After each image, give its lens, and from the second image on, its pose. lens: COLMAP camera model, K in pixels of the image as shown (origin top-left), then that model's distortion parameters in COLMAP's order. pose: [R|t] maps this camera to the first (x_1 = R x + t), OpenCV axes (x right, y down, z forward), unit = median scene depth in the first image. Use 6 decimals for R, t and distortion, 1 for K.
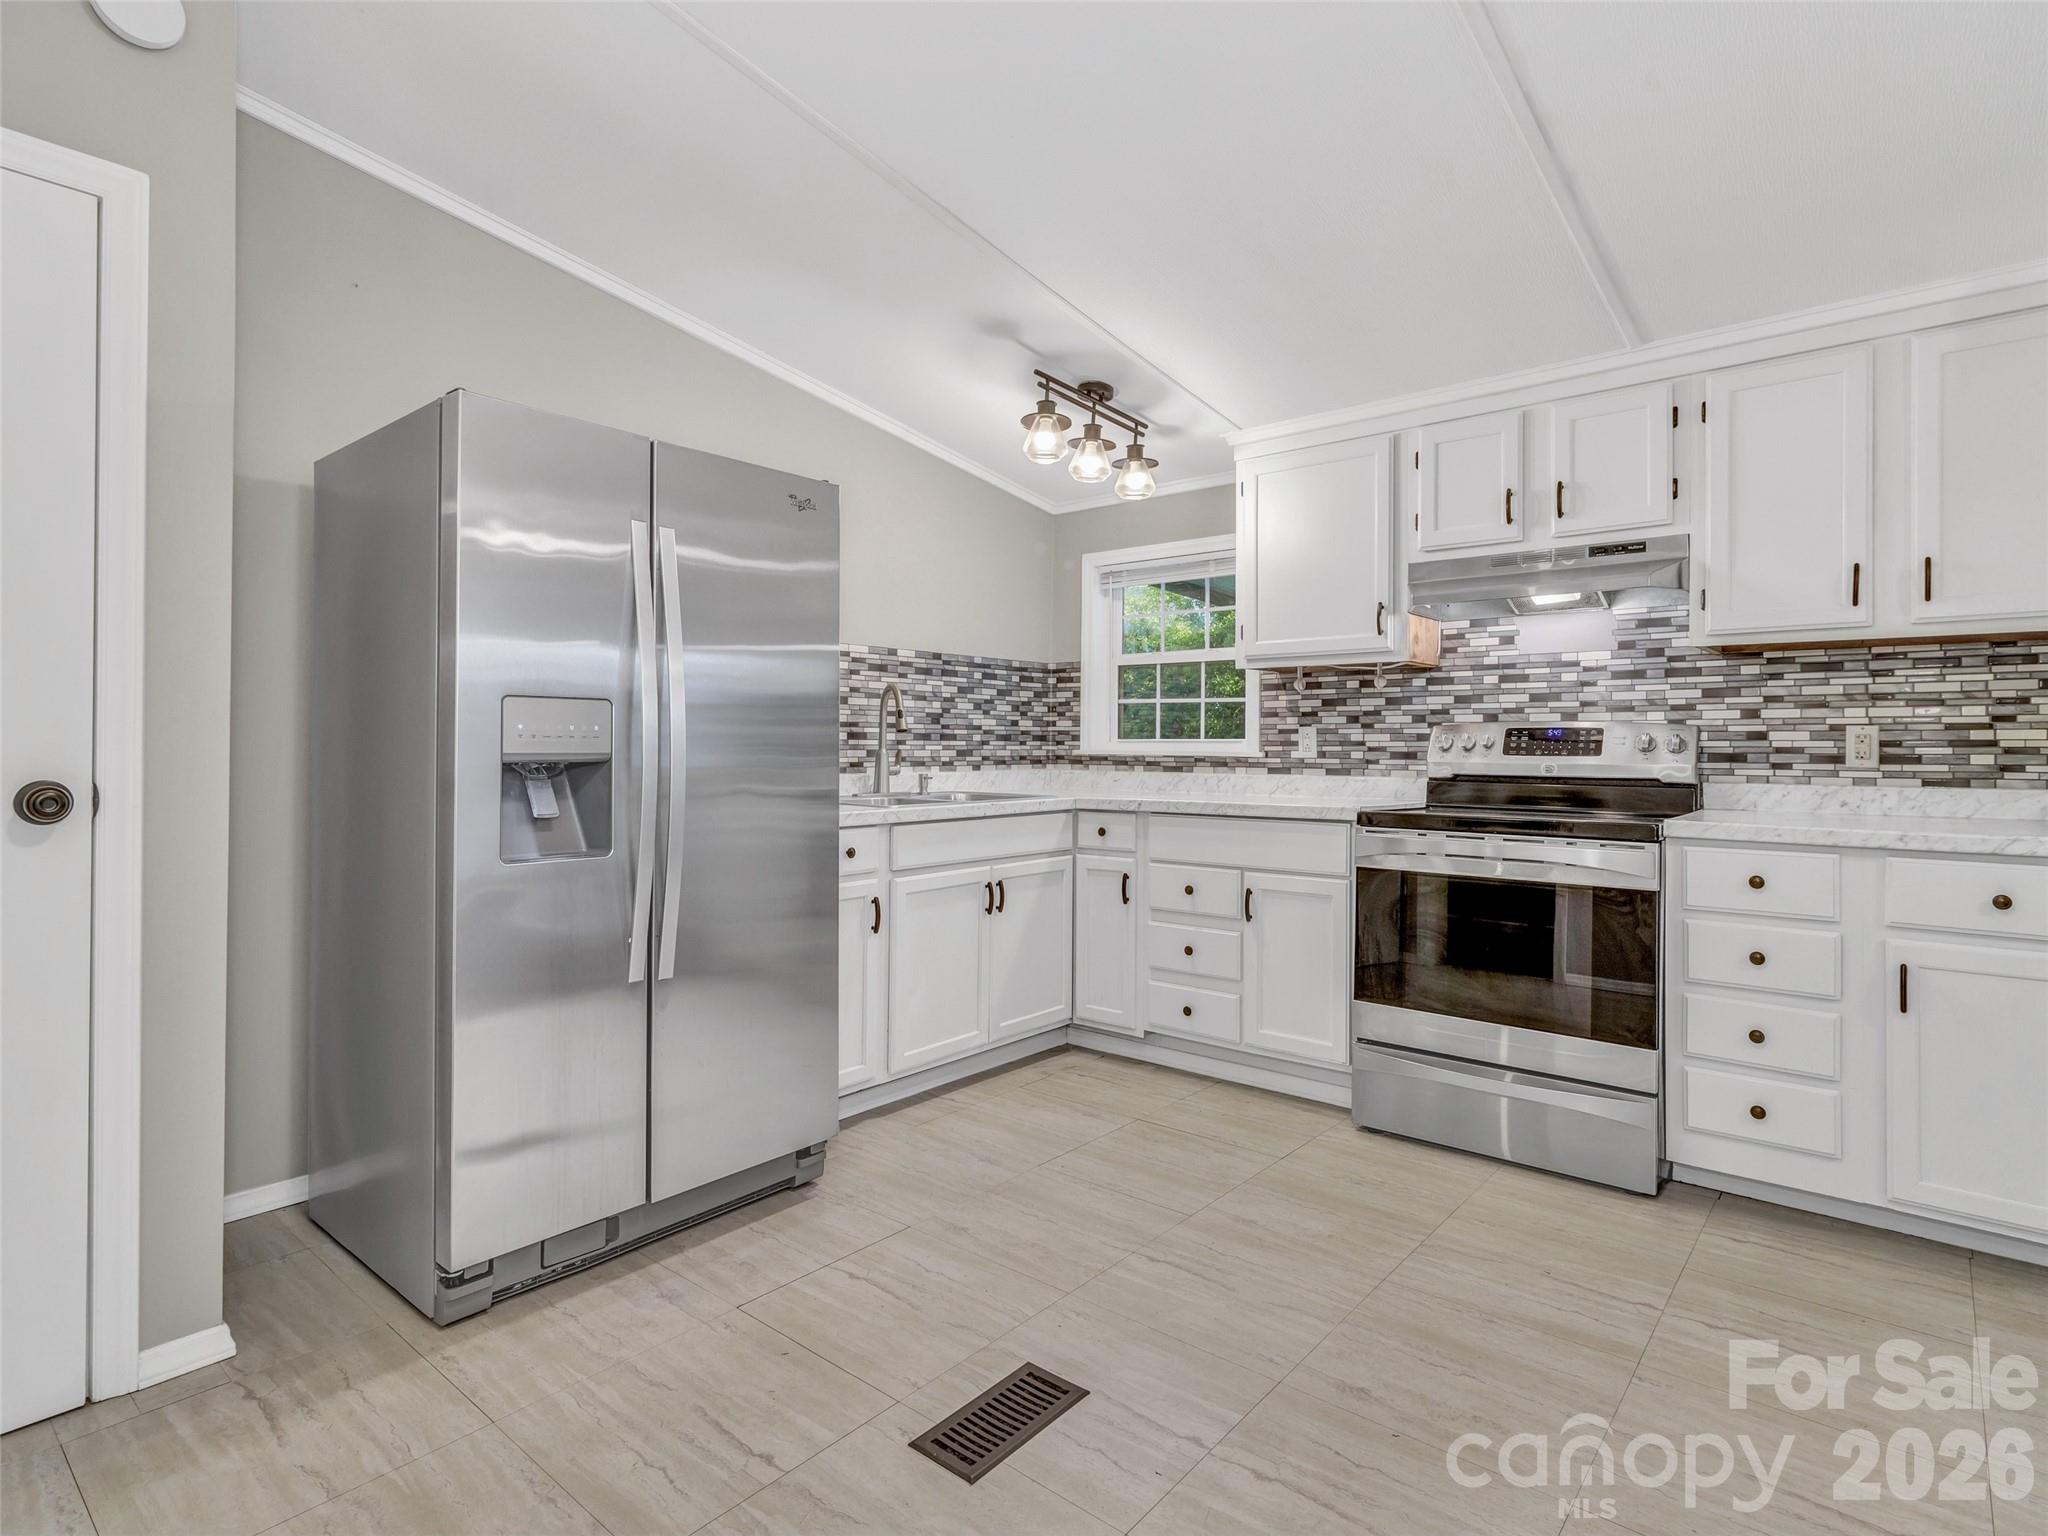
lens RADIAL K [[1060.6, 0, 1032.7], [0, 1060.6, 755.4], [0, 0, 1]] dist [-0.000947, -0.001425]
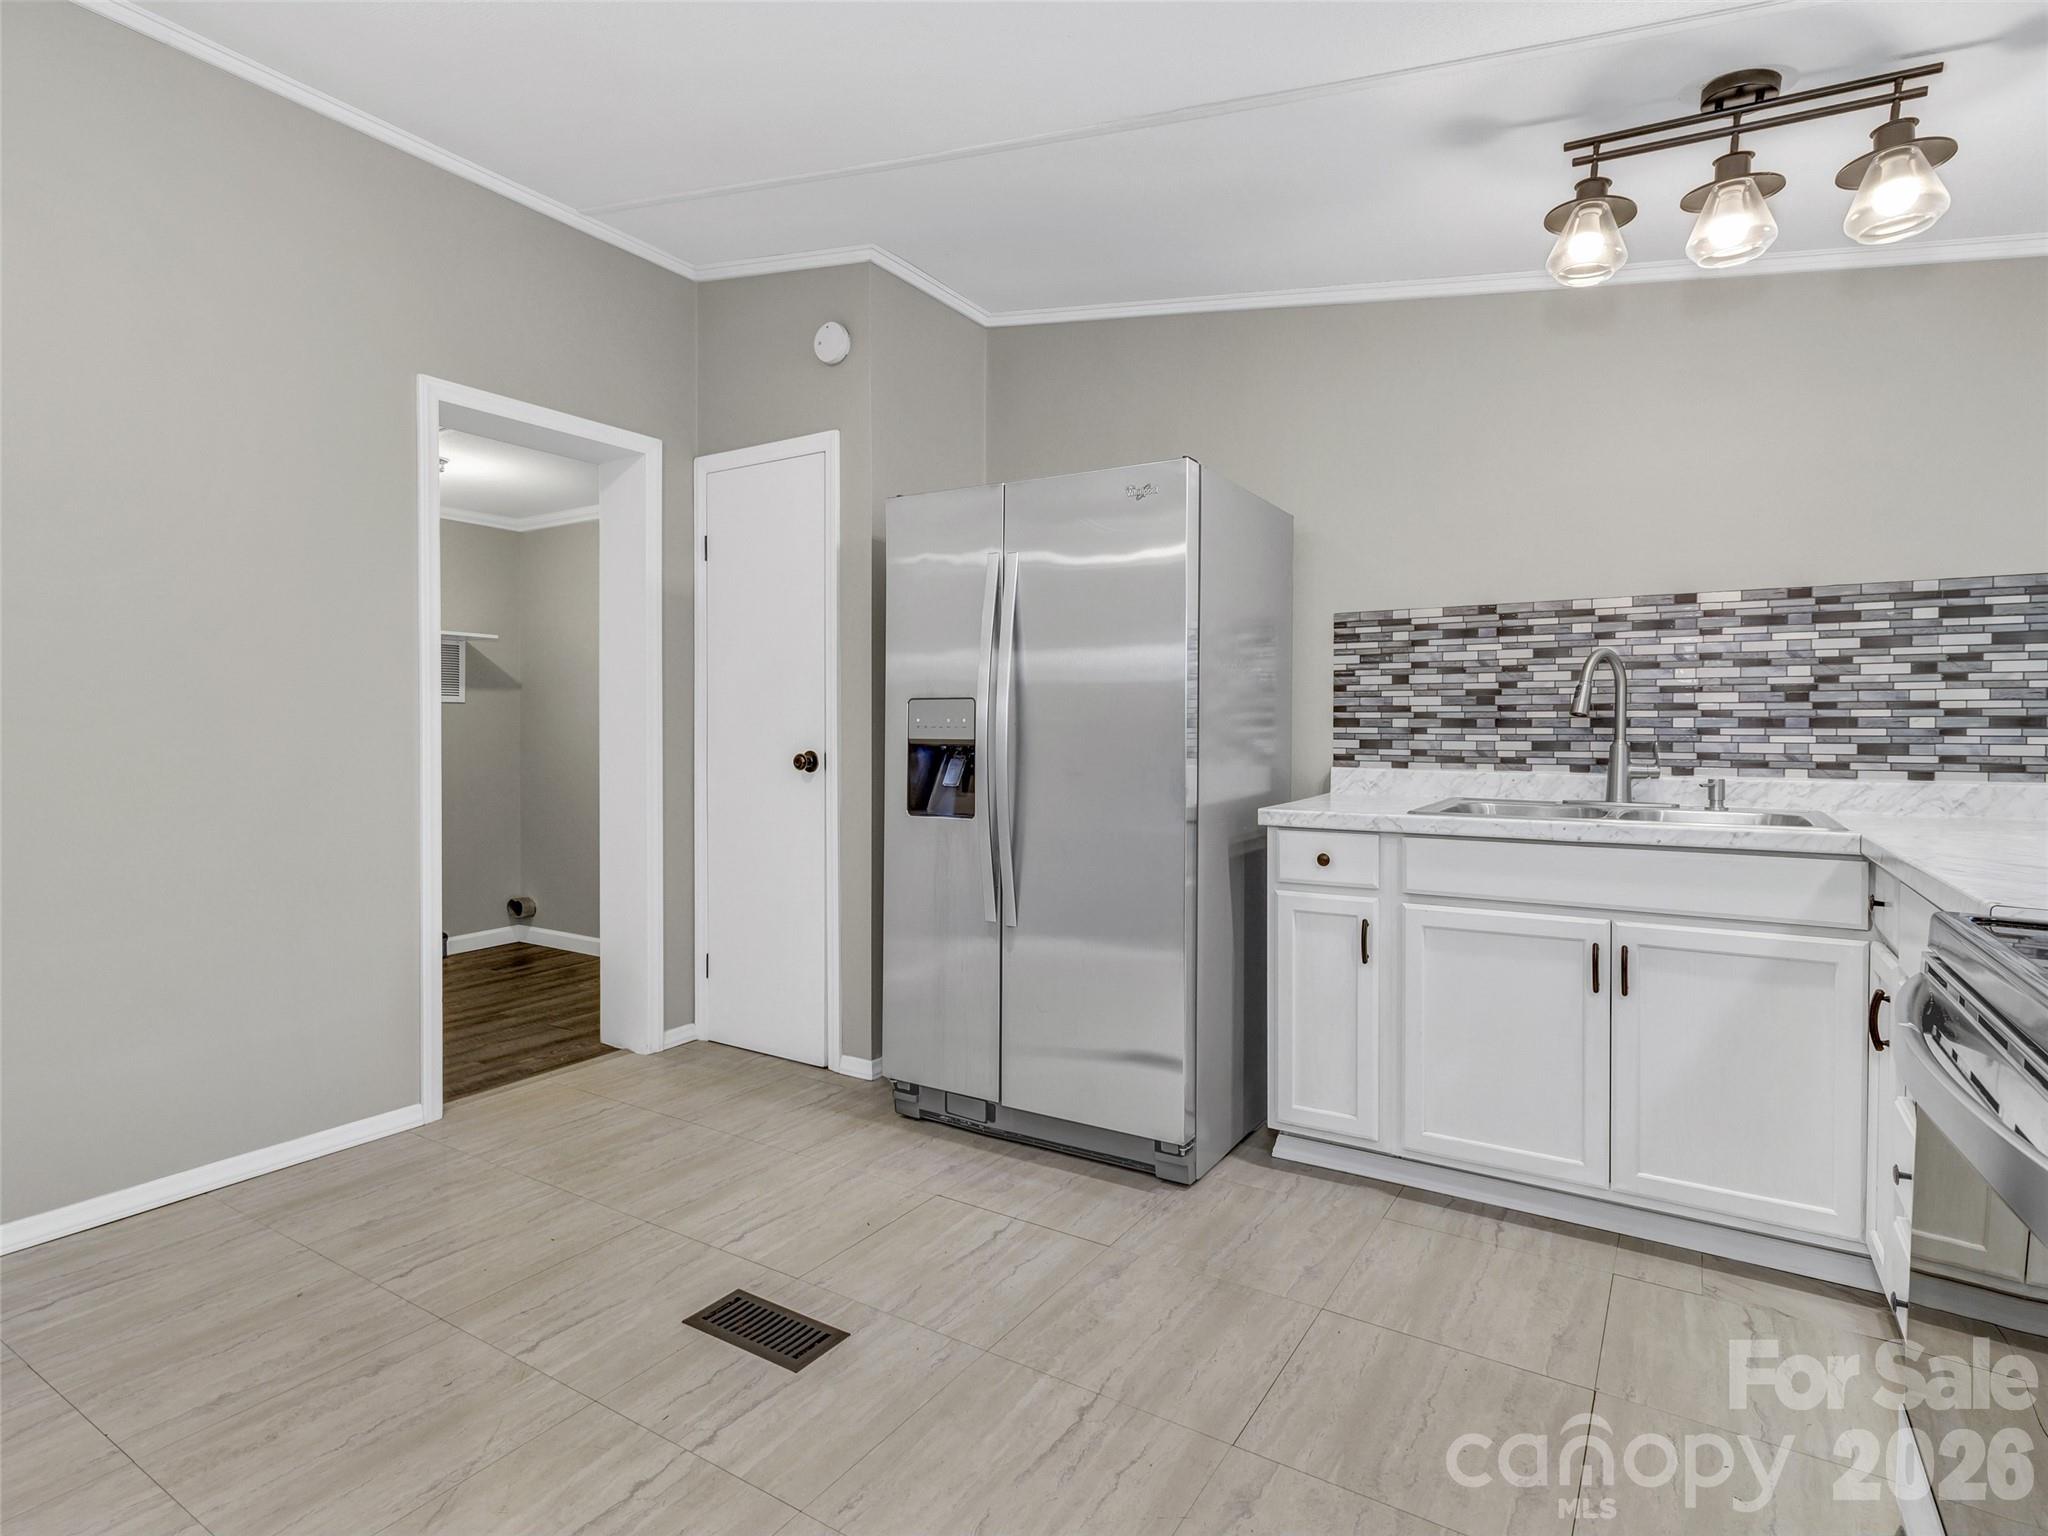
lens RADIAL K [[1060.6, 0, 1028.4], [0, 1060.6, 753.1], [0, 0, 1]] dist [-0.000947, -0.001425]
pose [[0.133127, 0.015674, -0.990975, 0.599246], [-0.013117, 0.999815, 0.014051, -0.002721], [0.991012, 0.011128, 0.133308, 0.601573]]
